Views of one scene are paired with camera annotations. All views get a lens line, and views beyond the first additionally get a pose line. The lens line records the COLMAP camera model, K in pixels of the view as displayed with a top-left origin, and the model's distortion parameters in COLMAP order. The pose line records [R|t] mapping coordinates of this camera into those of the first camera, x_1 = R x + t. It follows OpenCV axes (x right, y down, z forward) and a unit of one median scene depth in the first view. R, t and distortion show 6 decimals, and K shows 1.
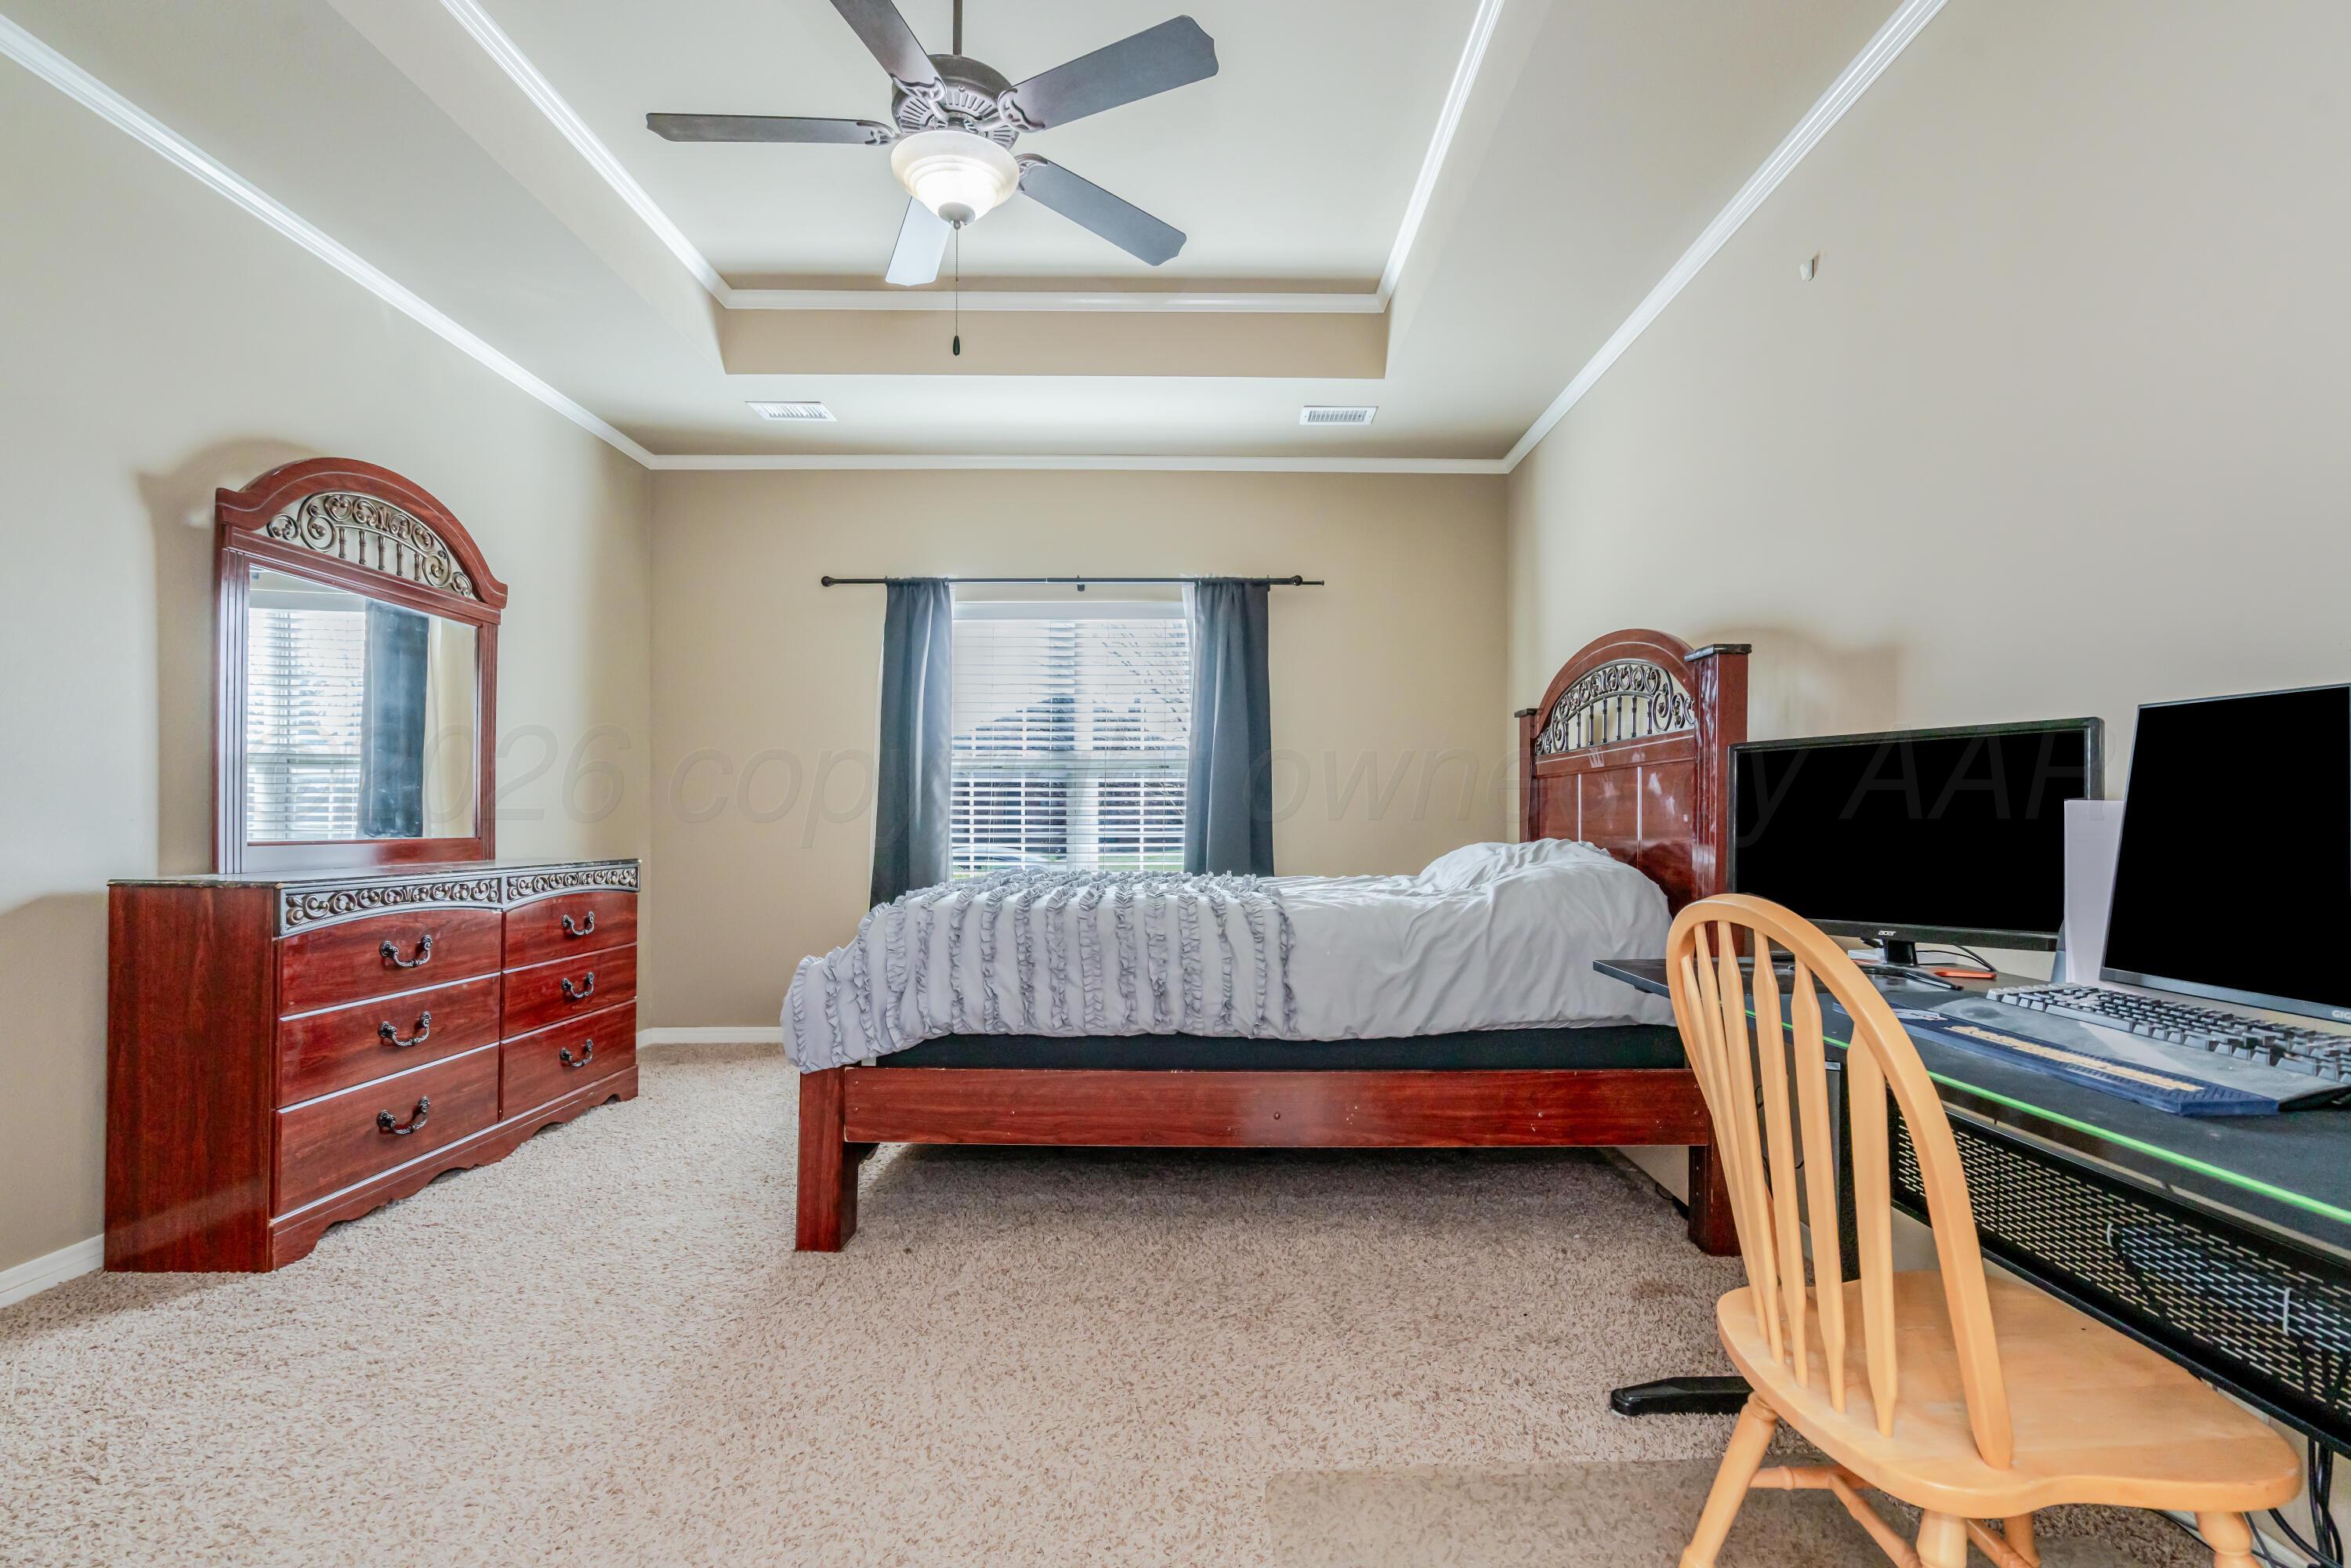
lens RADIAL K [[1073.3, 0, 1180.4], [0, 1073.3, 804.5], [0, 0, 1]] dist [-0.004050, 0.000610]
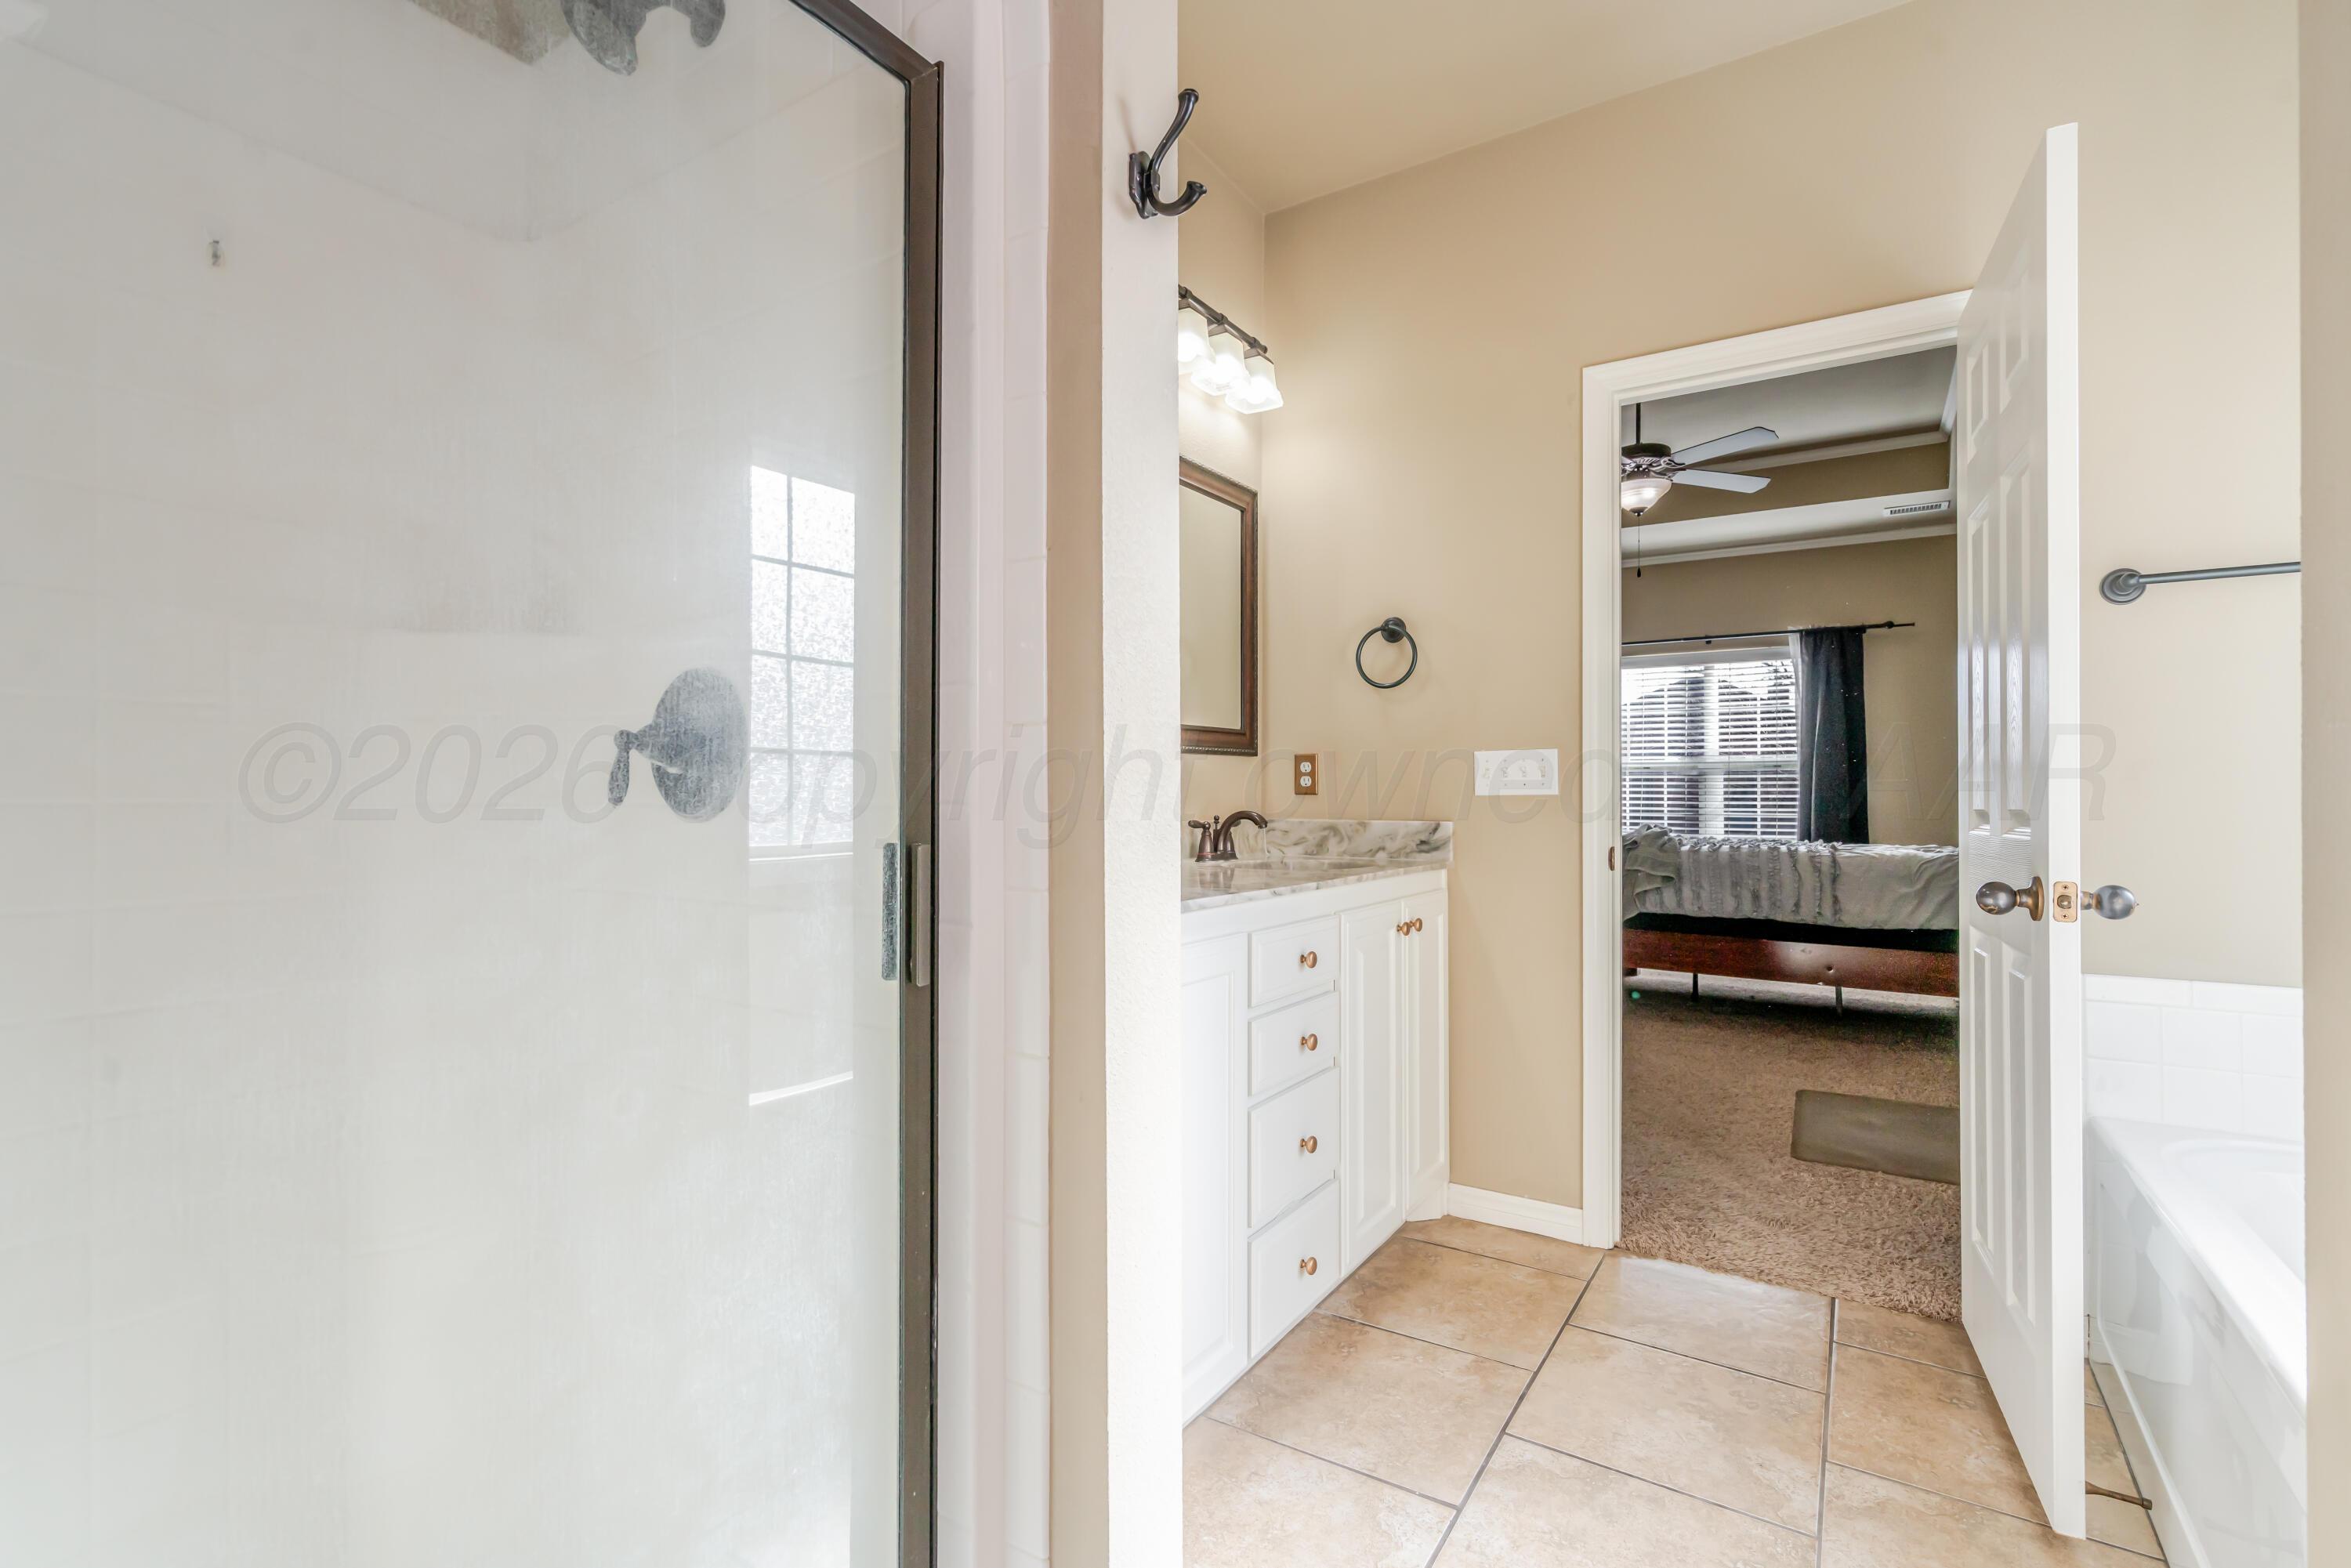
lens RADIAL K [[1069.5, 0, 1175.5], [0, 1069.5, 784.0], [0, 0, 1]] dist [-0.003045, 0.000565]
pose [[0.847754, -0.009495, -0.530305, 0.079761], [0.007310, 0.999954, -0.006216, -0.013230], [0.530340, 0.001393, 0.847784, -0.793862]]
